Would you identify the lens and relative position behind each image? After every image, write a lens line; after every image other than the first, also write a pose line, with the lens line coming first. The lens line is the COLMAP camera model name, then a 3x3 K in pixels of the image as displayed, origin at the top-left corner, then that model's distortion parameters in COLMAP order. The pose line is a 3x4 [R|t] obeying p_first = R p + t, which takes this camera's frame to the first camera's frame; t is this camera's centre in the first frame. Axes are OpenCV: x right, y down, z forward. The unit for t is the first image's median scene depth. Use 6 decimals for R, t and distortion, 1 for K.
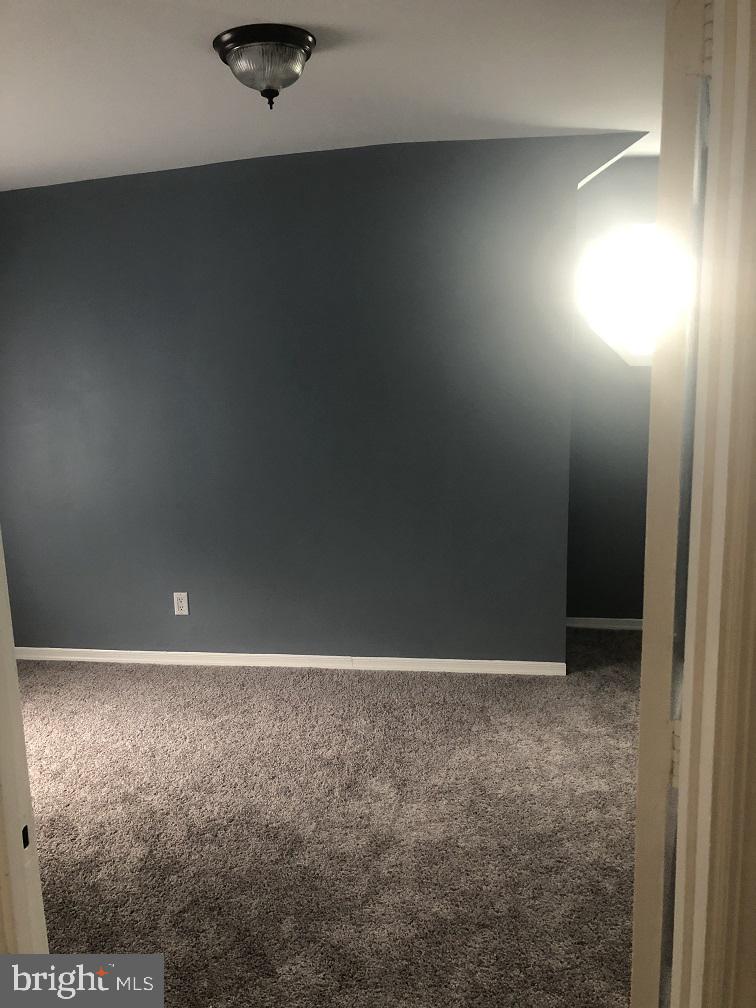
lens RADIAL K [[852.3, 0, 378.0], [0, 852.3, 504.0], [0, 0, 1]] dist [0.012600, 0.047099]
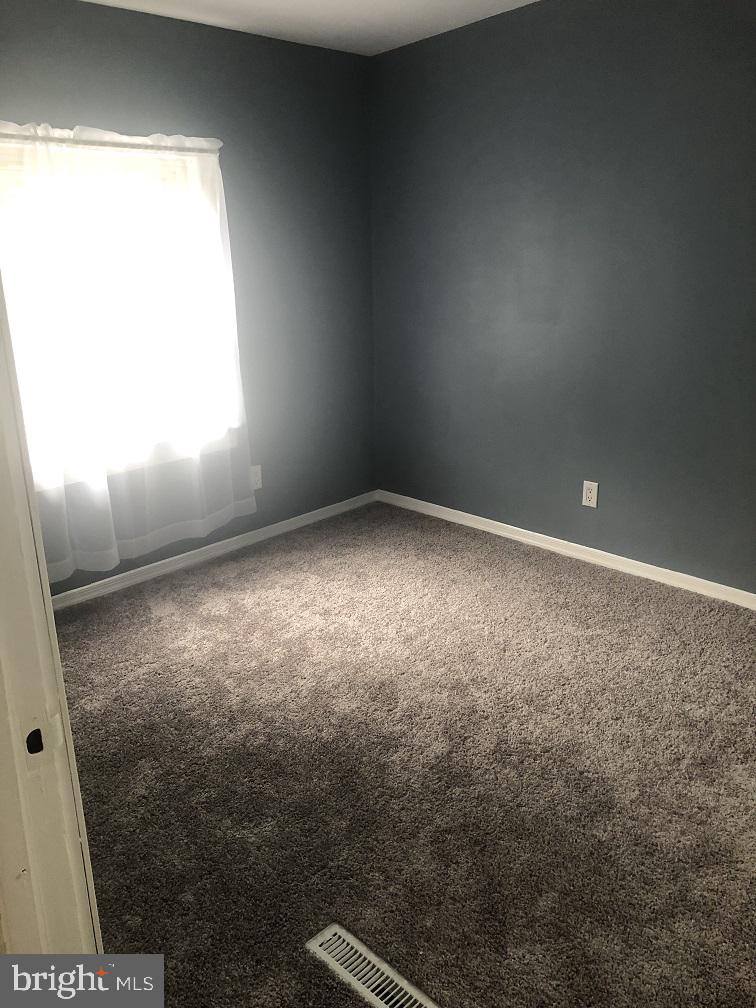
lens RADIAL K [[852.3, 0, 378.0], [0, 852.3, 504.0], [0, 0, 1]] dist [0.012600, 0.047099]
pose [[0.816881, 0.205412, -0.538991, 0.102867], [-0.123647, 0.975078, 0.184210, -0.014462], [0.563398, -0.083833, 0.821922, 0.201587]]
